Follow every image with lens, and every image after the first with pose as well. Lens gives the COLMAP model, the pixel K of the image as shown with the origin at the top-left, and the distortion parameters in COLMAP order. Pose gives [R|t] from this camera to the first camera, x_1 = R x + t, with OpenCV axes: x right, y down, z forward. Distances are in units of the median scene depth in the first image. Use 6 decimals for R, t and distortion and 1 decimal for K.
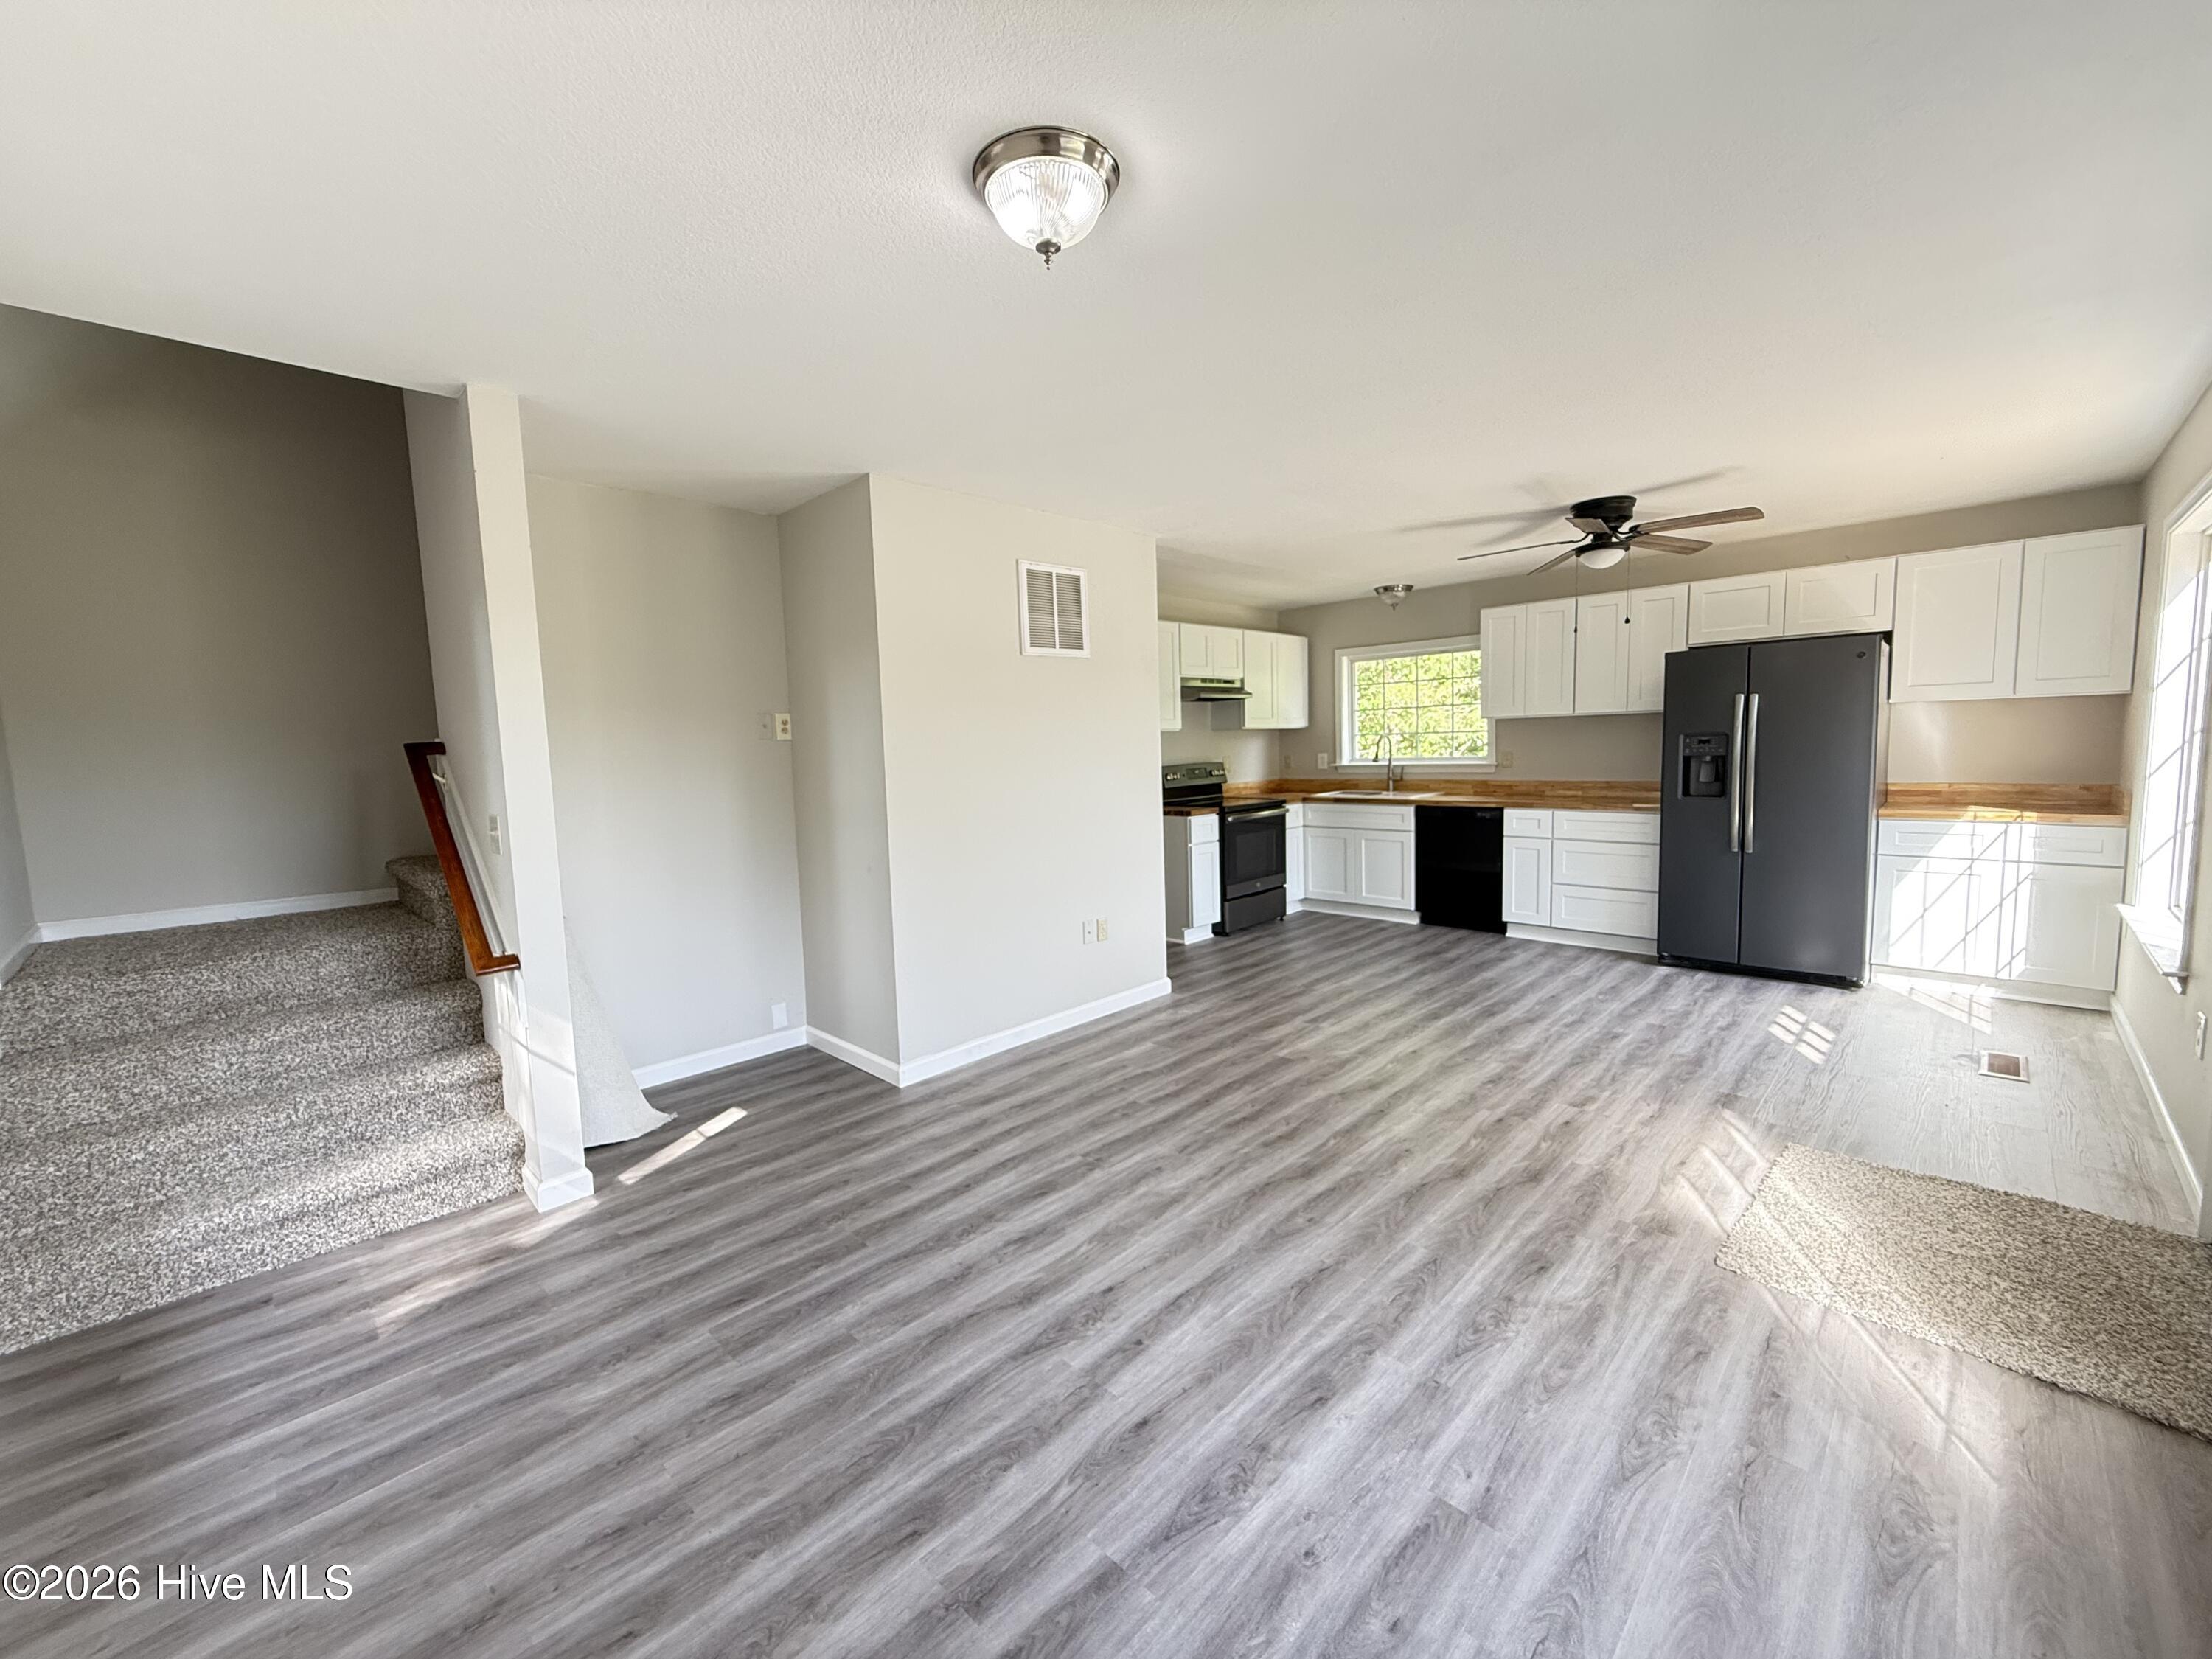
lens RADIAL K [[881.7, 0, 1099.1], [0, 881.7, 829.1], [0, 0, 1]] dist [0.000822, 0.000065]
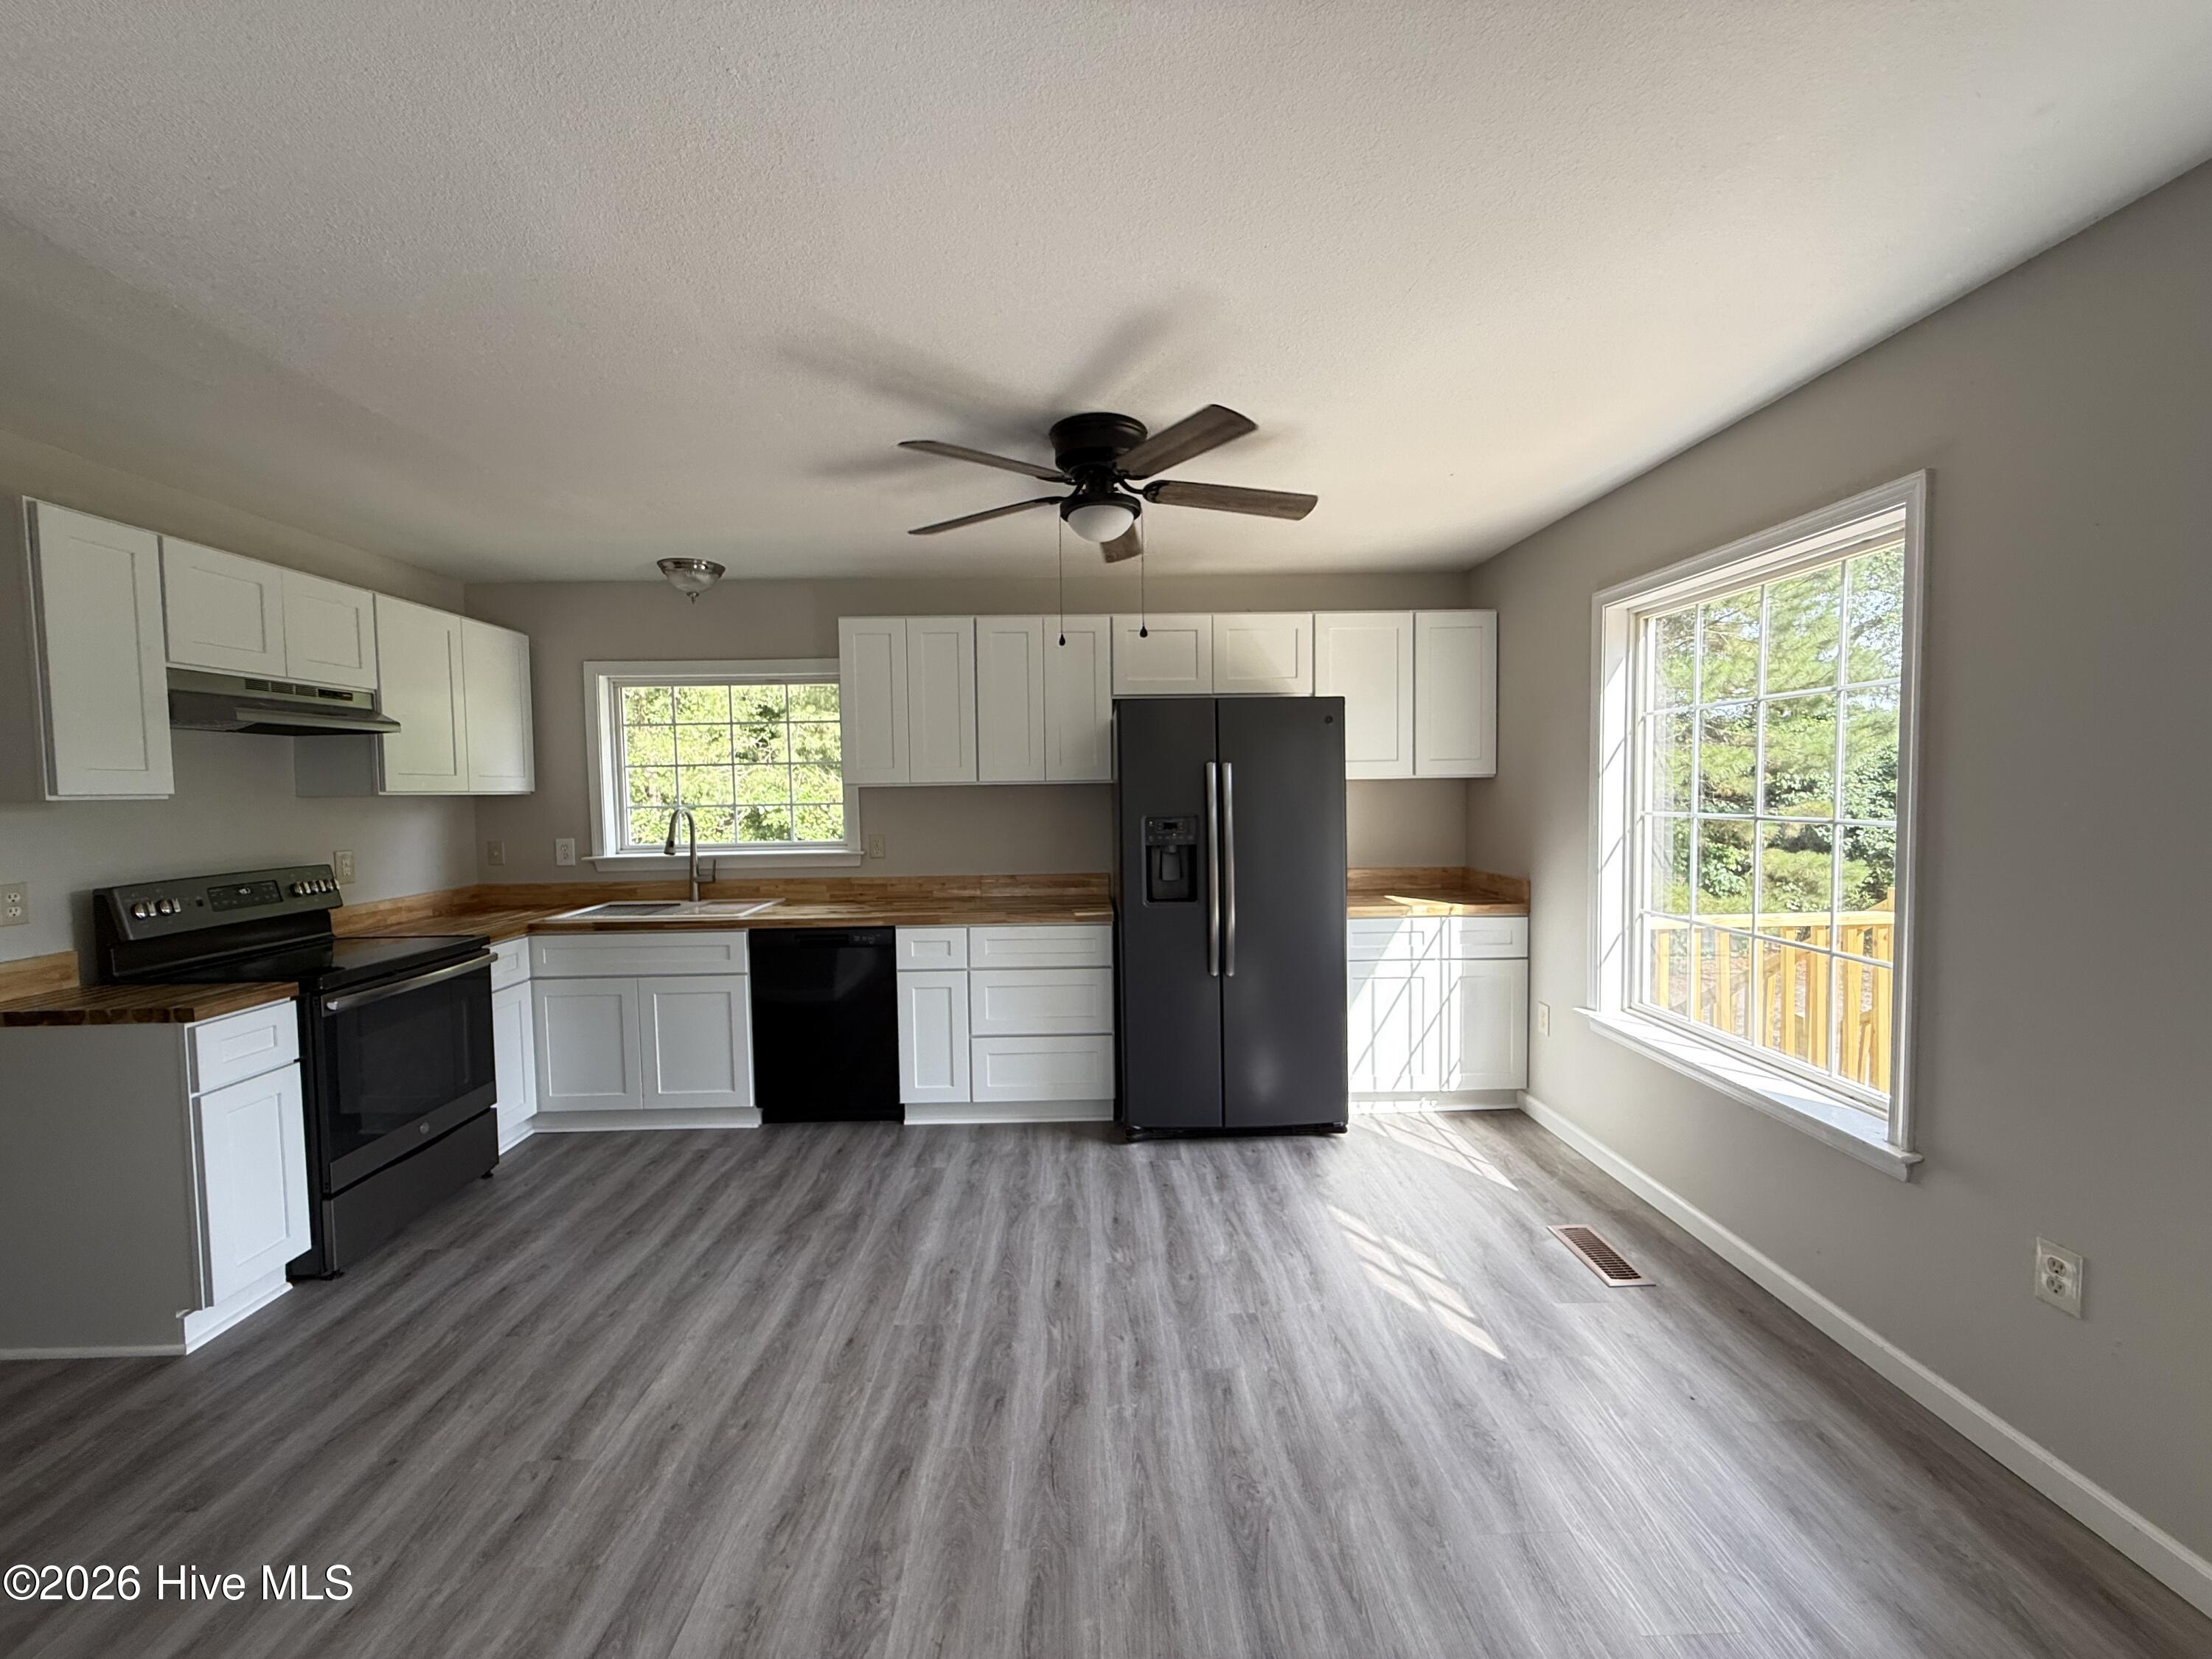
lens RADIAL K [[881.7, 0, 1099.1], [0, 881.7, 829.1], [0, 0, 1]] dist [0.000822, 0.000065]
pose [[0.694753, -0.012533, 0.719139, 0.132429], [0.063675, 0.996994, -0.044141, -0.071956], [-0.716424, 0.076458, 0.693463, 0.568109]]
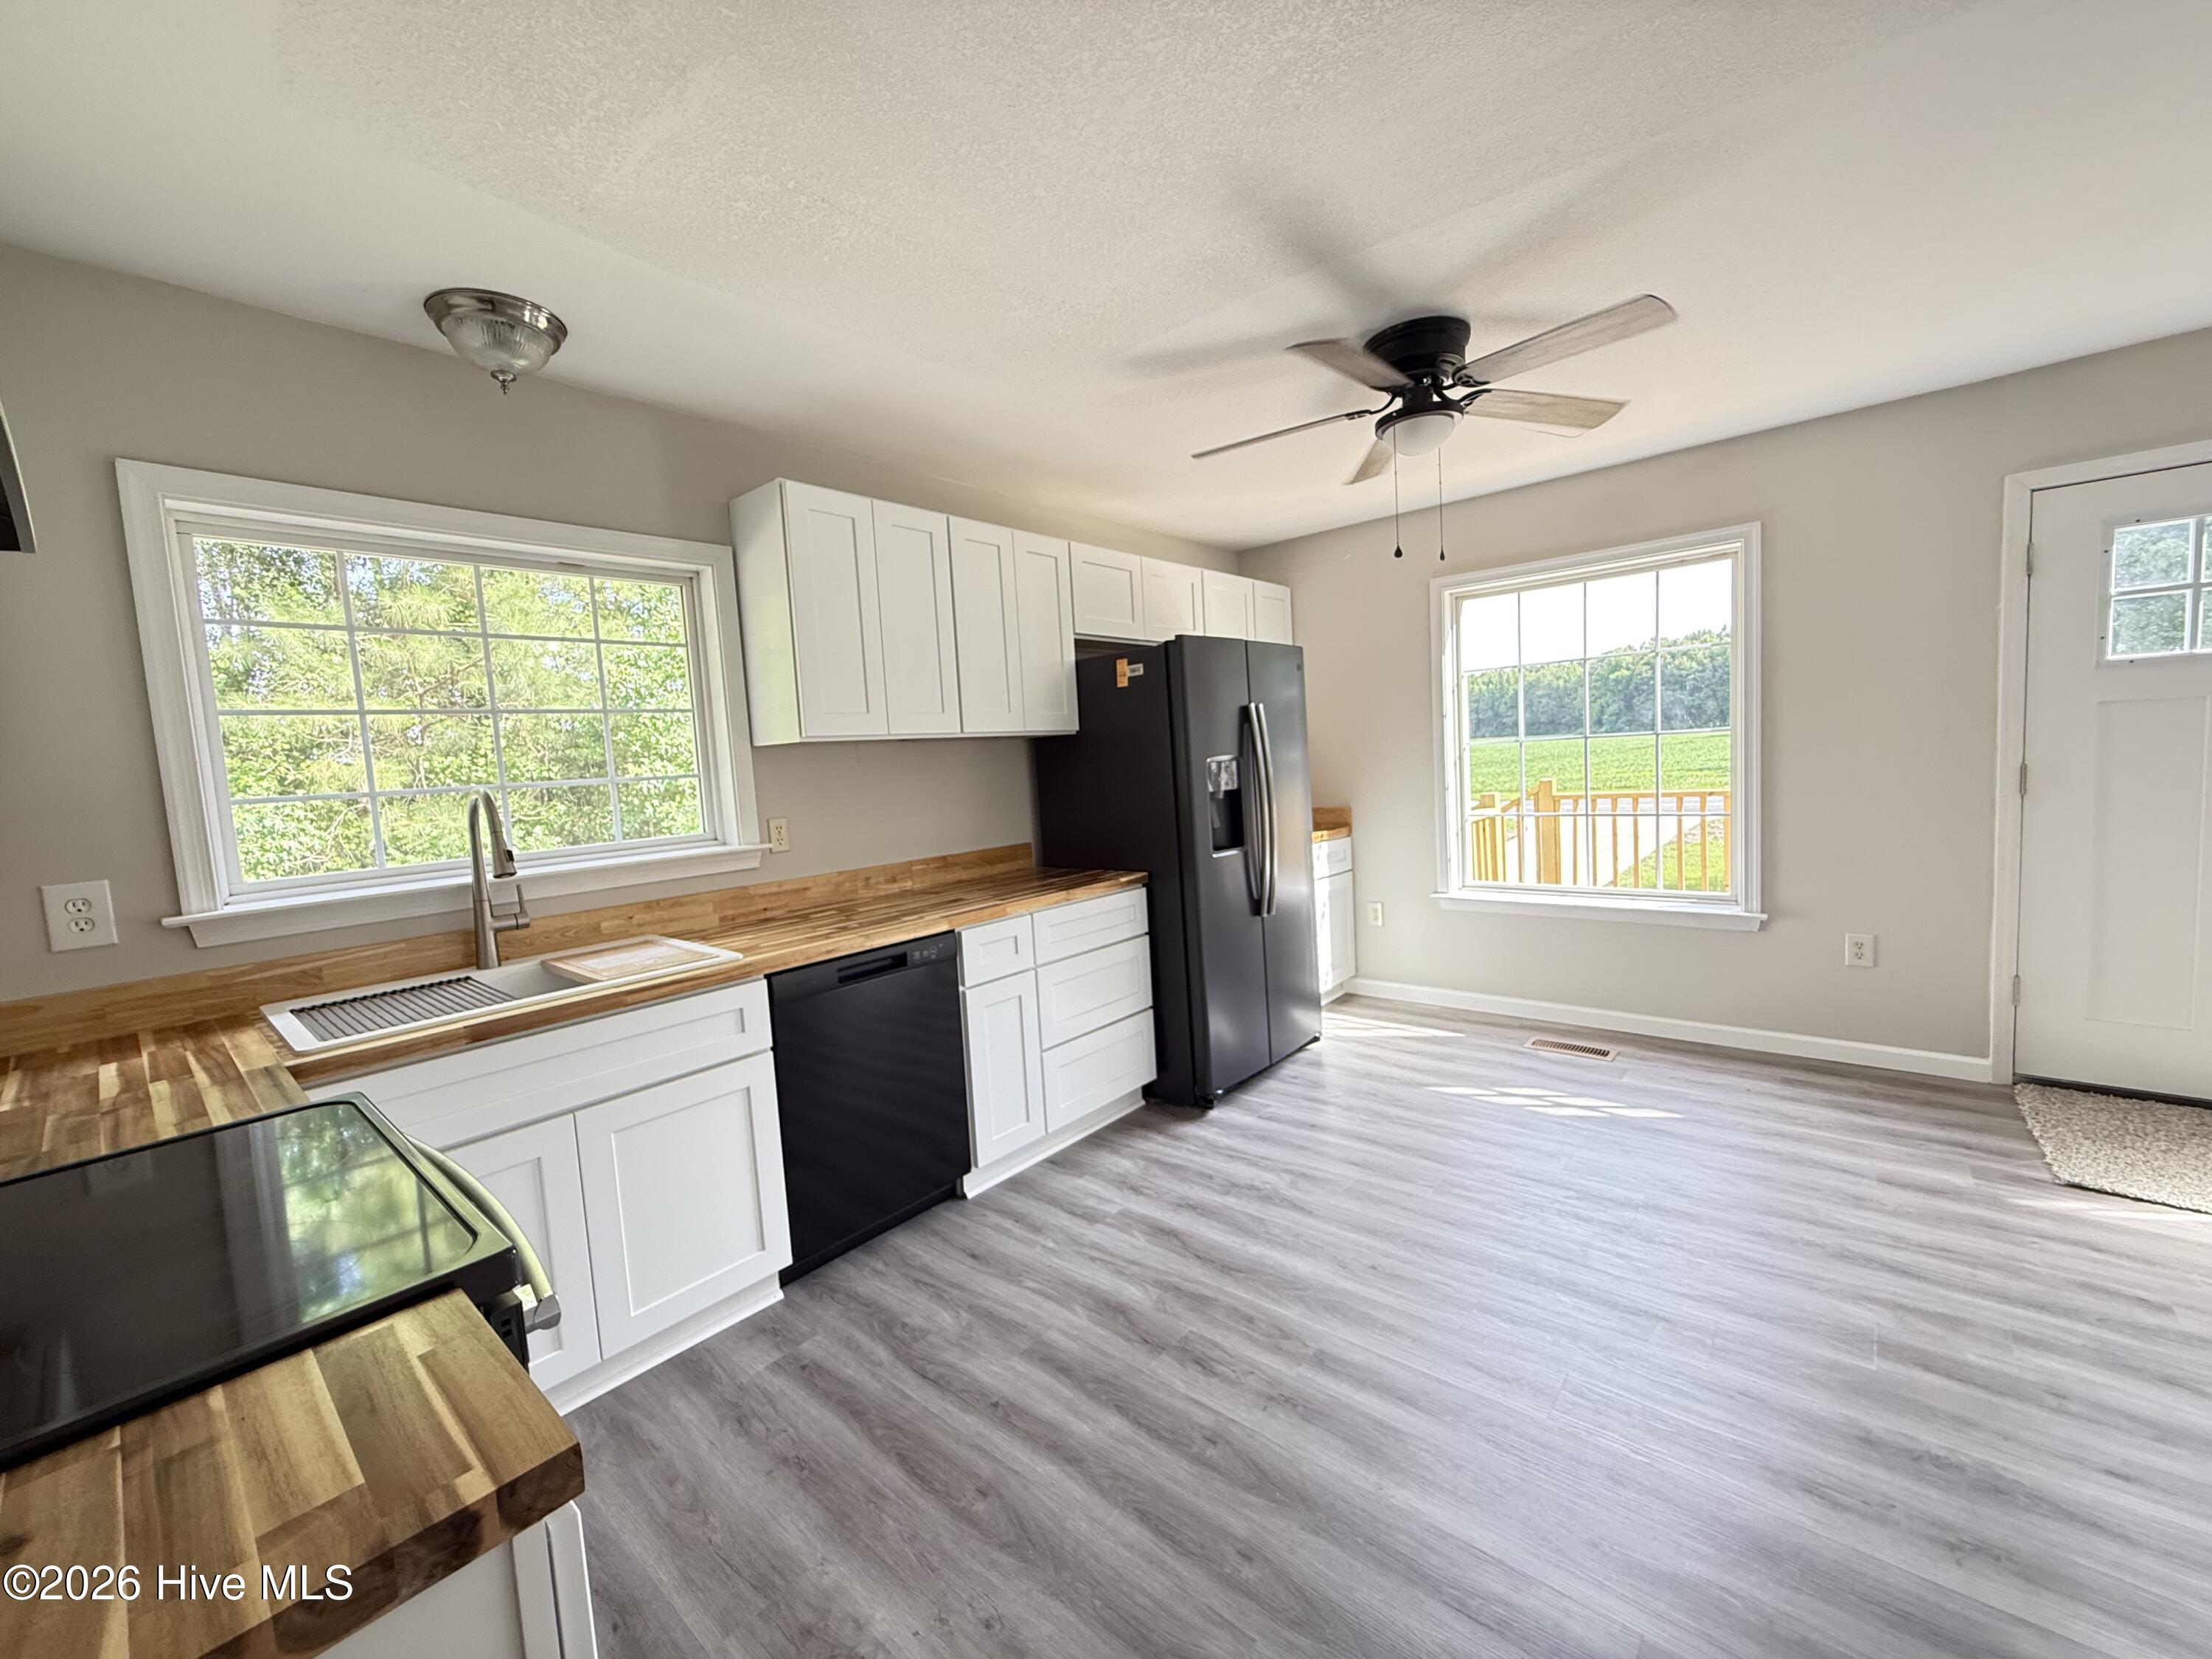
lens RADIAL K [[881.7, 0, 1099.1], [0, 881.7, 829.1], [0, 0, 1]] dist [0.000822, 0.000065]
pose [[-0.065500, -0.044921, 0.996841, -0.000121], [0.158992, 0.985754, 0.054868, -0.112459], [-0.985105, 0.162084, -0.057425, 1.201207]]
